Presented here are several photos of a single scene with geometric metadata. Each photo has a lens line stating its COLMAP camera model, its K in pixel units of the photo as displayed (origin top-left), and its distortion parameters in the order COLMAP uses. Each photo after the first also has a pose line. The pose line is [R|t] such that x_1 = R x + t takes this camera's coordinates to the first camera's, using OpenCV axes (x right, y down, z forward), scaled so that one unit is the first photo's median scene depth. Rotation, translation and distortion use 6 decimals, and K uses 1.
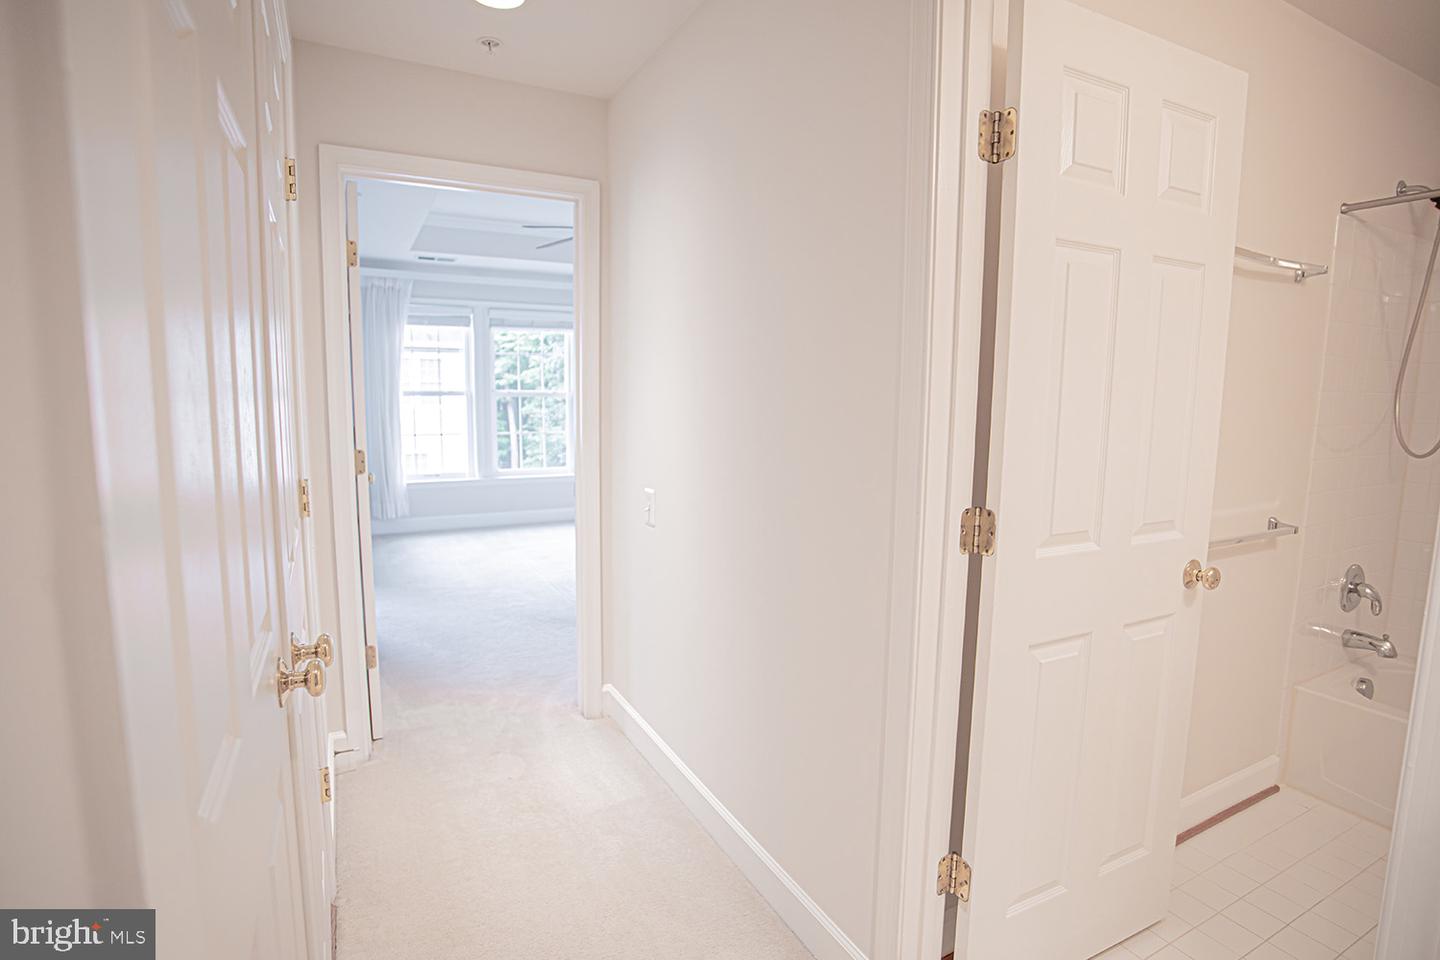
lens RADIAL K [[703.1, 0, 727.3], [0, 703.1, 478.6], [0, 0, 1]] dist [-0.088151, 0.044505]
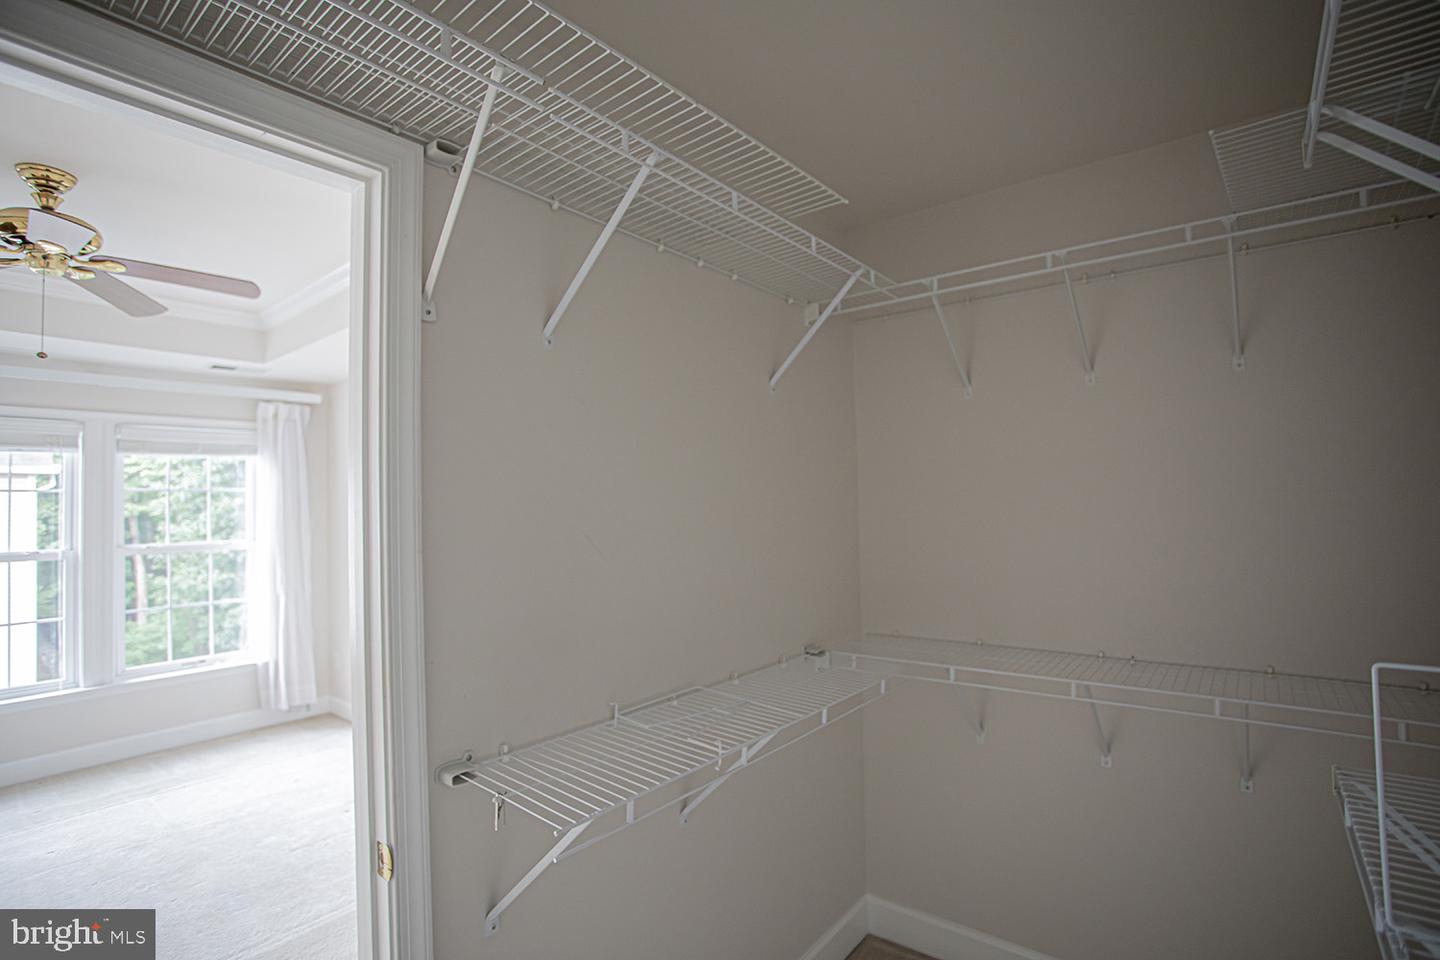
lens RADIAL K [[692.7, 0, 720.0], [0, 692.7, 480.0], [0, 0, 1]] dist [-0.082974, 0.036023]
pose [[0.918017, -0.021309, 0.395969, 0.072918], [0.086110, 0.985439, -0.146609, -0.059512], [-0.387079, 0.168687, 0.906485, 0.296309]]
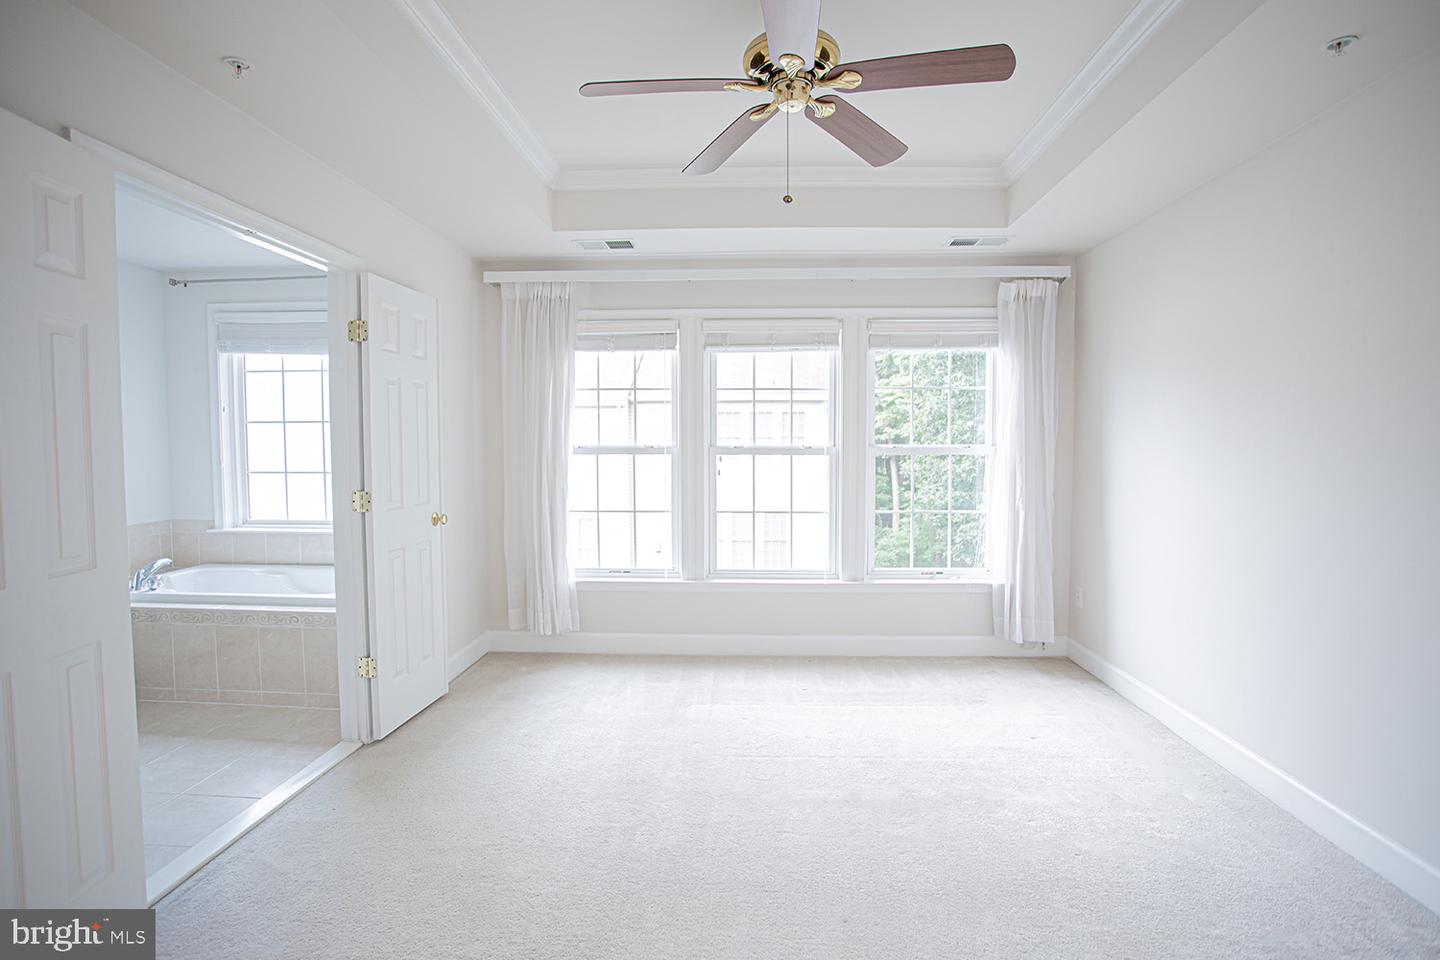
lens RADIAL K [[730.7, 0, 743.3], [0, 730.7, 480.3], [0, 0, 1]] dist [-0.063624, 0.020670]
pose [[0.869020, 0.012311, -0.494624, 0.028983], [-0.050632, 0.996655, -0.064151, -0.056157], [0.492180, 0.080792, 0.866736, 0.458263]]
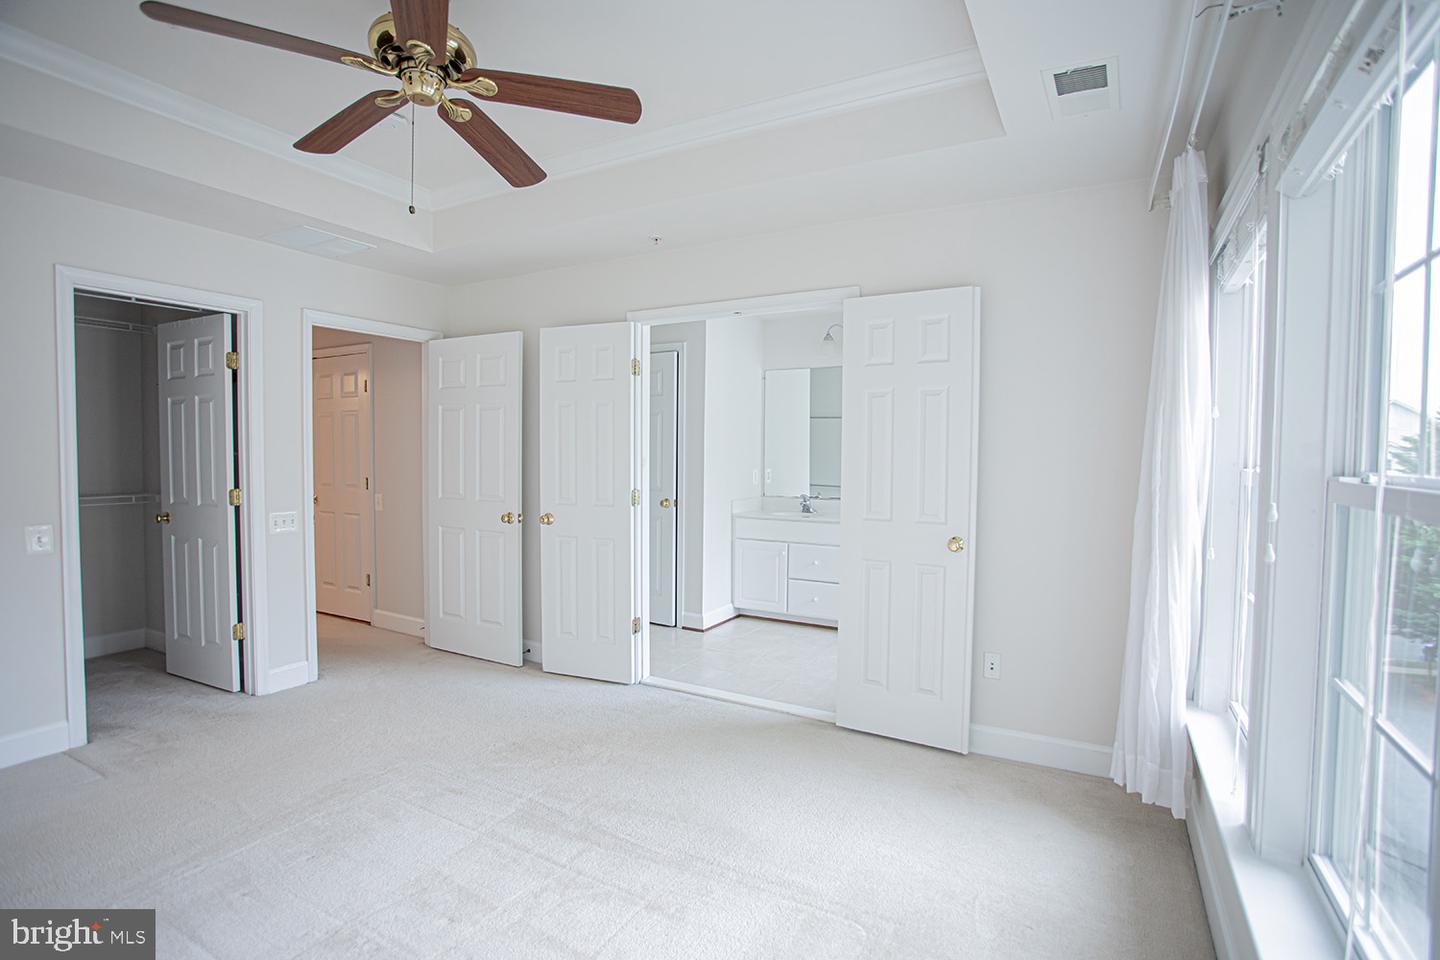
lens RADIAL K [[692.7, 0, 720.0], [0, 692.7, 480.0], [0, 0, 1]] dist [-0.082974, 0.036023]
pose [[-0.835741, -0.000781, -0.549123, -0.075354], [-0.092241, 0.985989, 0.138984, -0.143863], [0.541321, 0.166807, -0.824104, 1.133079]]
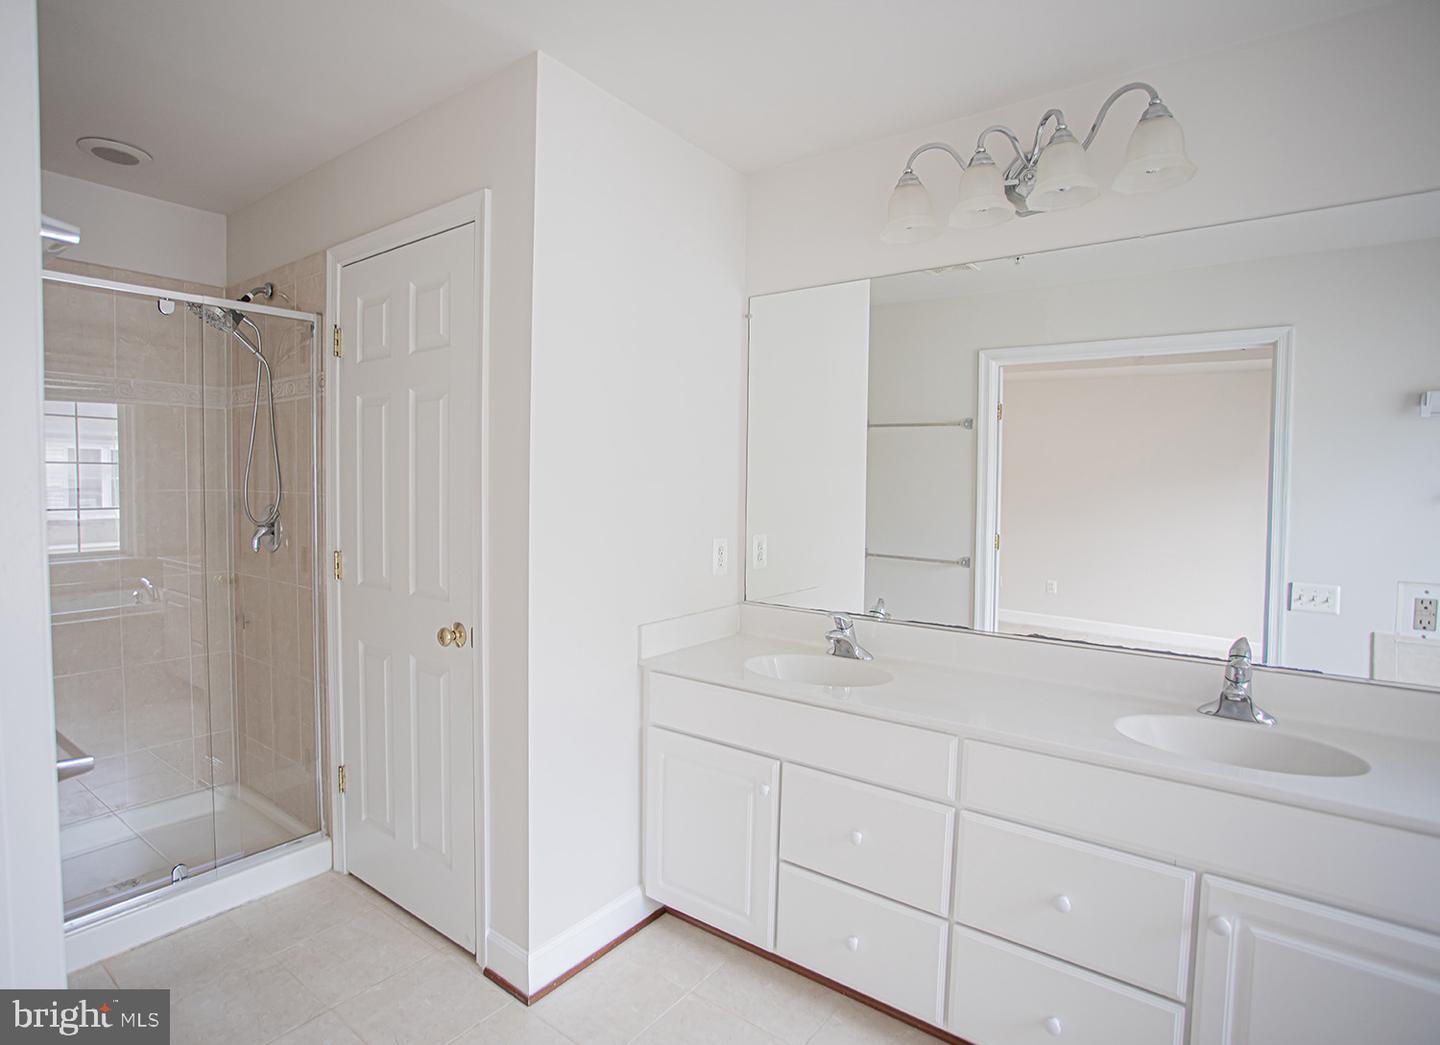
lens RADIAL K [[757.4, 0, 665.4], [0, 757.4, 524.1], [0, 0, 1]] dist [-0.084502, 0.046270]
pose [[-0.912886, -0.006954, -0.408155, -0.426681], [-0.081317, 0.982914, 0.165129, -0.106738], [0.400033, 0.183934, -0.897854, 0.750125]]
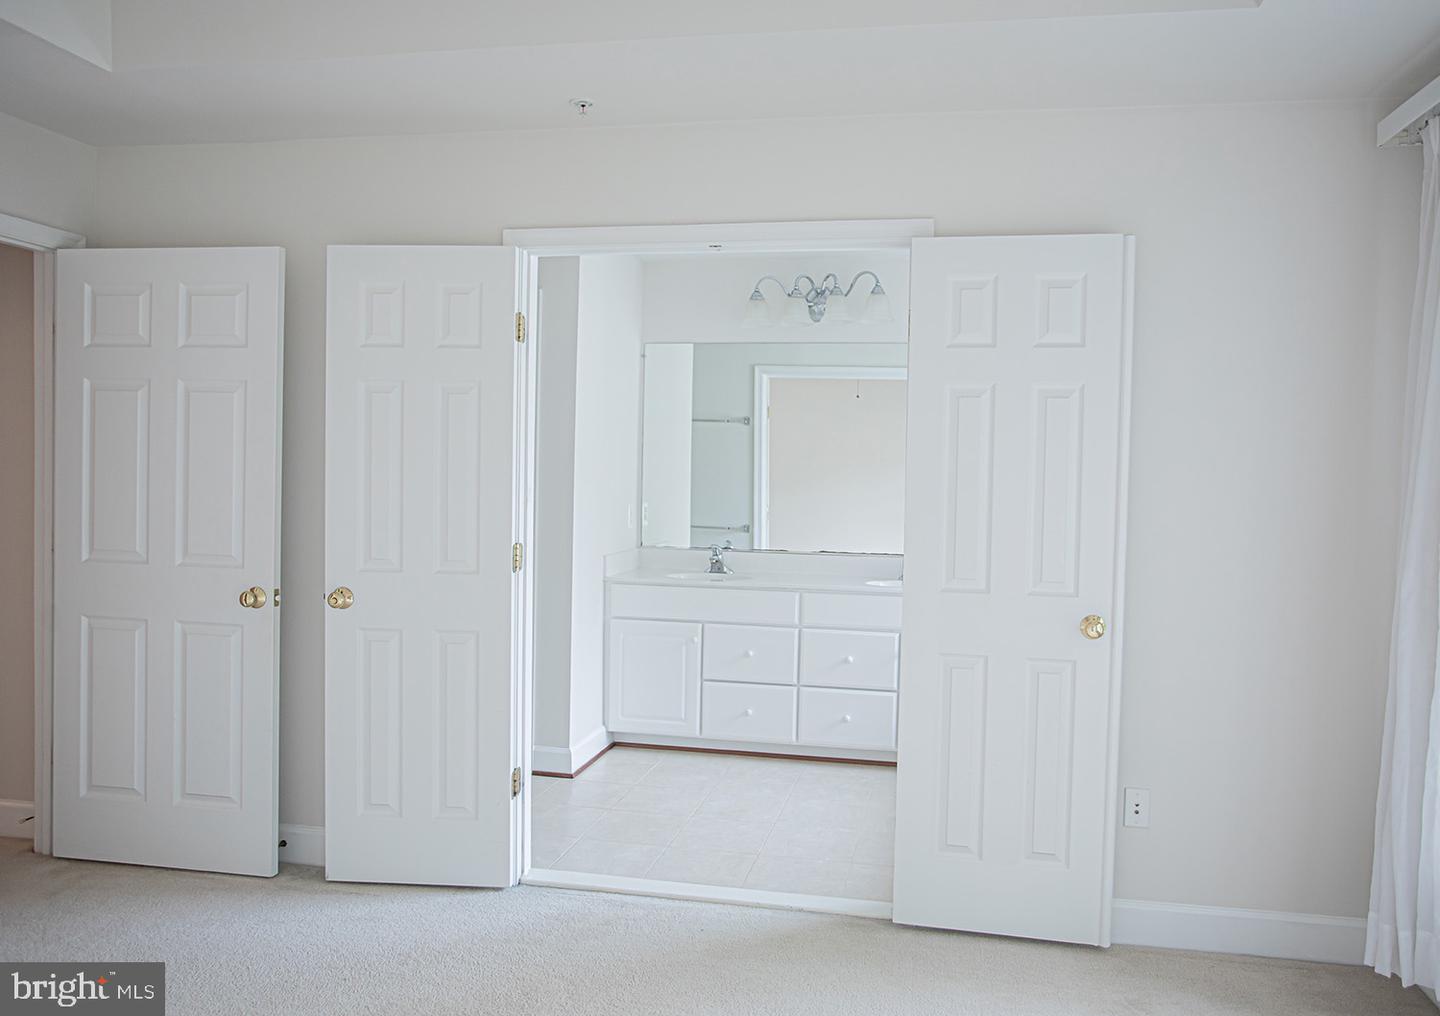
lens RADIAL K [[1052.7, 0, 764.3], [0, 1052.7, 509.4], [0, 0, 1]] dist [-0.044569, 0.033309]
pose [[-0.610110, -0.003042, -0.792311, -0.006149], [-0.133287, 0.986135, 0.098850, -0.128766], [0.781025, 0.165914, -0.602057, 1.000266]]
